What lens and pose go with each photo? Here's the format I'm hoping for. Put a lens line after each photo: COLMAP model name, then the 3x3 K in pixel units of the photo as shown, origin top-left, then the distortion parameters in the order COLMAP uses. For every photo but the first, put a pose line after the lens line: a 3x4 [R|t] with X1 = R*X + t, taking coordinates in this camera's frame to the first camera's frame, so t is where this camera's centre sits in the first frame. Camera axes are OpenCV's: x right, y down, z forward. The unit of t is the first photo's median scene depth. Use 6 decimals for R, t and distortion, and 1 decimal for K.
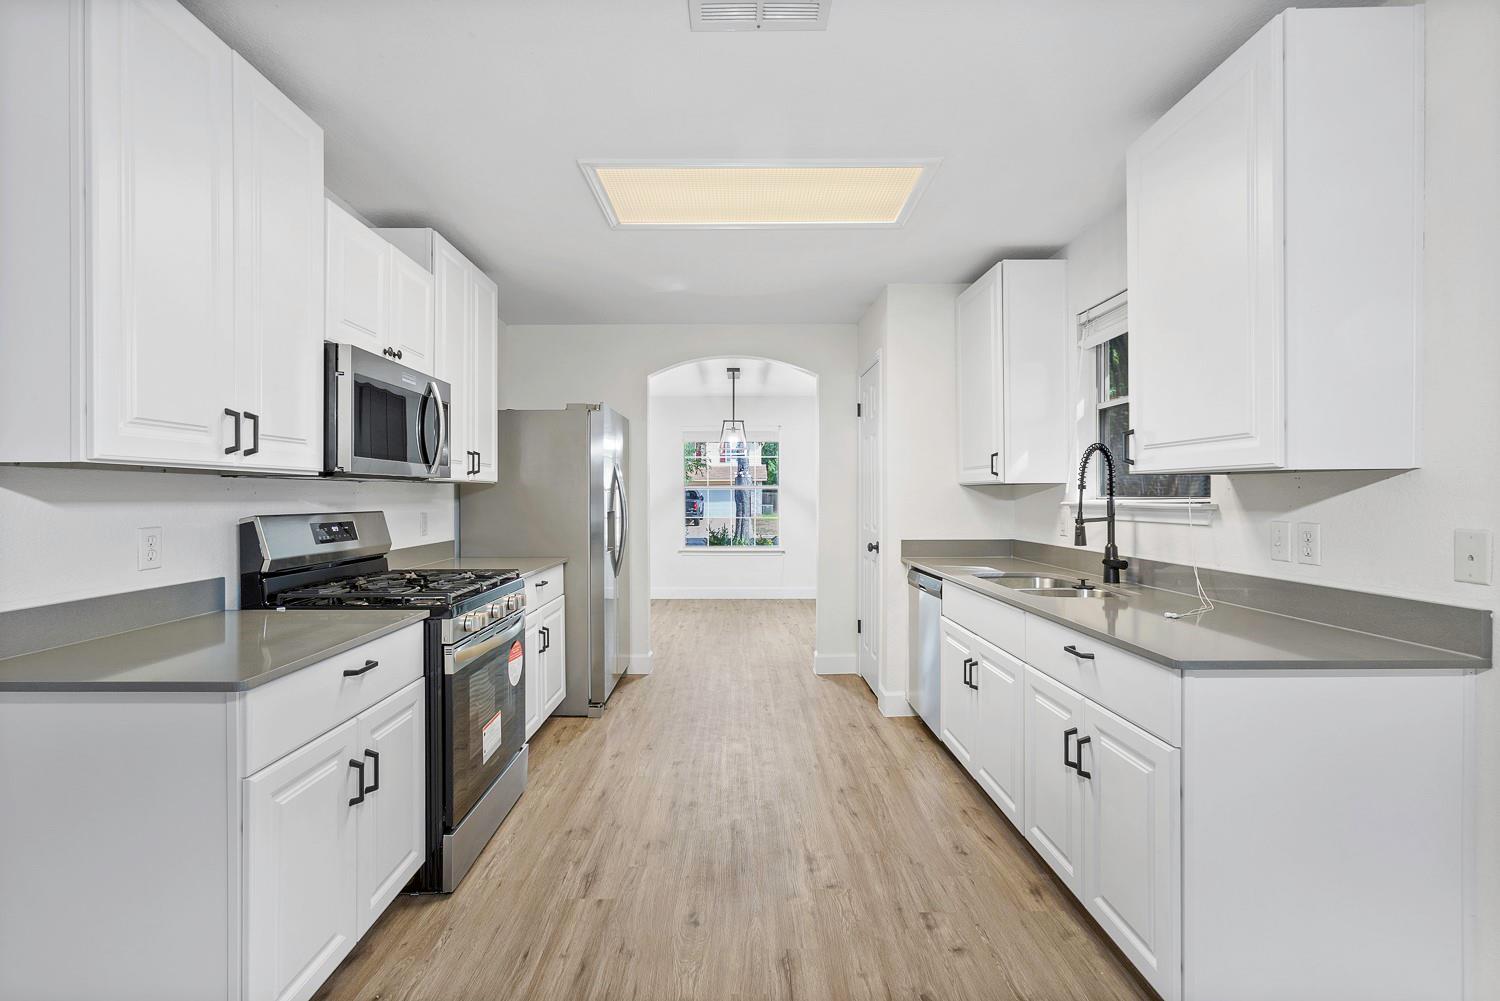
lens RADIAL K [[690.7, 0, 733.1], [0, 690.7, 498.9], [0, 0, 1]] dist [-0.003635, 0.007500]
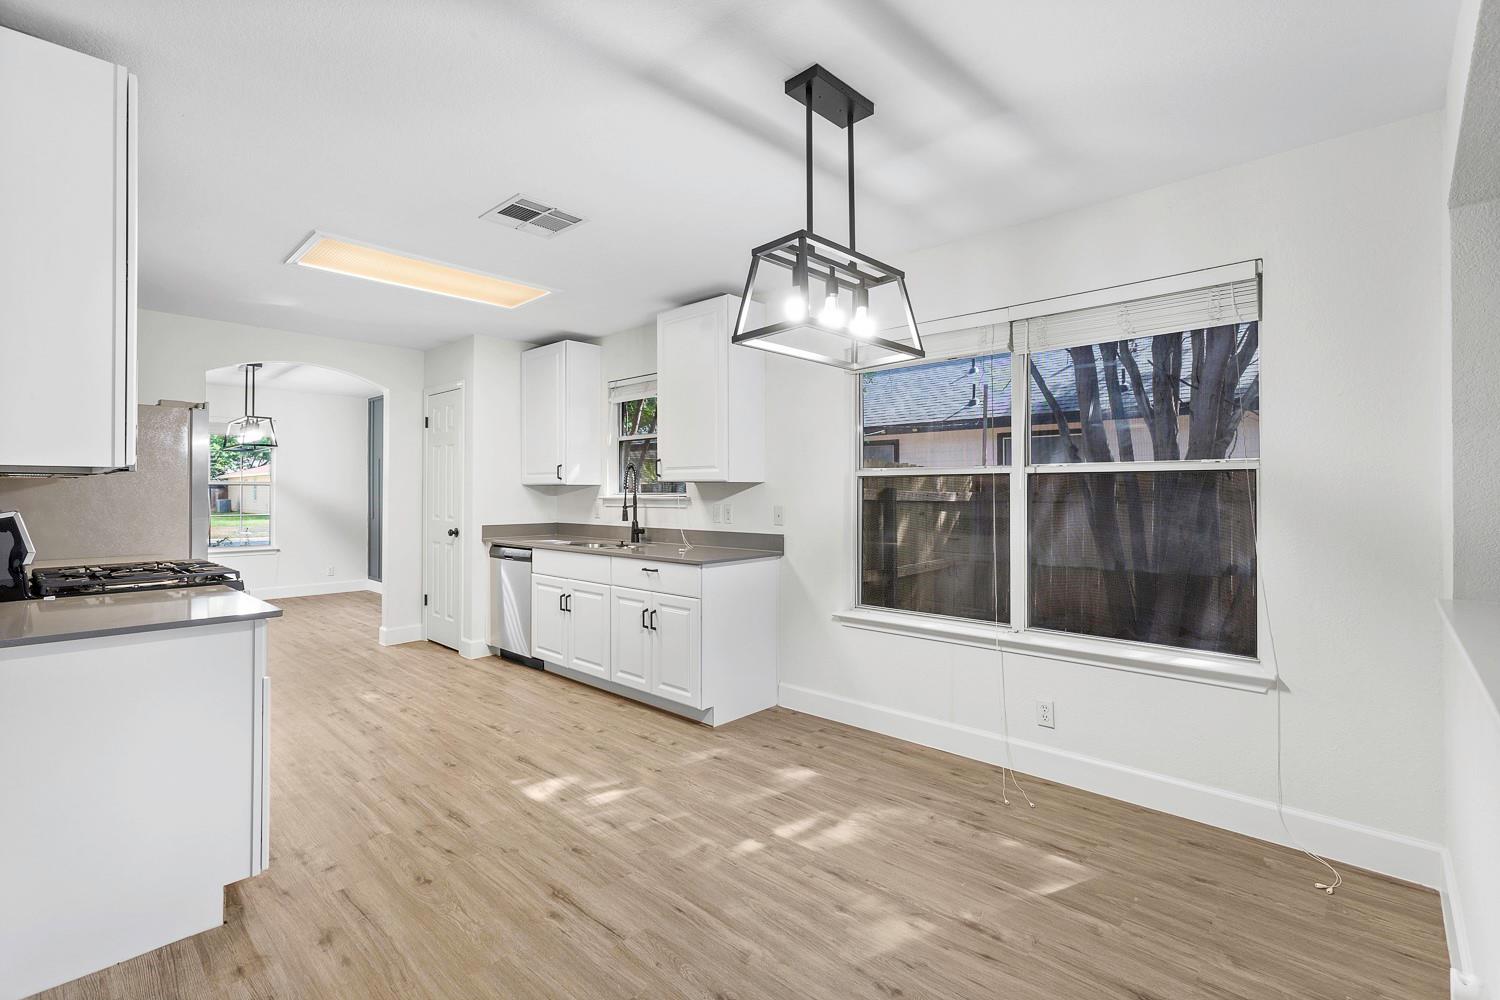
lens RADIAL K [[675.5, 0, 744.4], [0, 675.5, 496.0], [0, 0, 1]] dist [-0.022972, 0.015548]
pose [[0.686134, -0.003495, 0.727467, -0.519790], [0.003035, 0.999994, 0.001942, 0.001588], [-0.727469, 0.000875, 0.686140, -0.389527]]
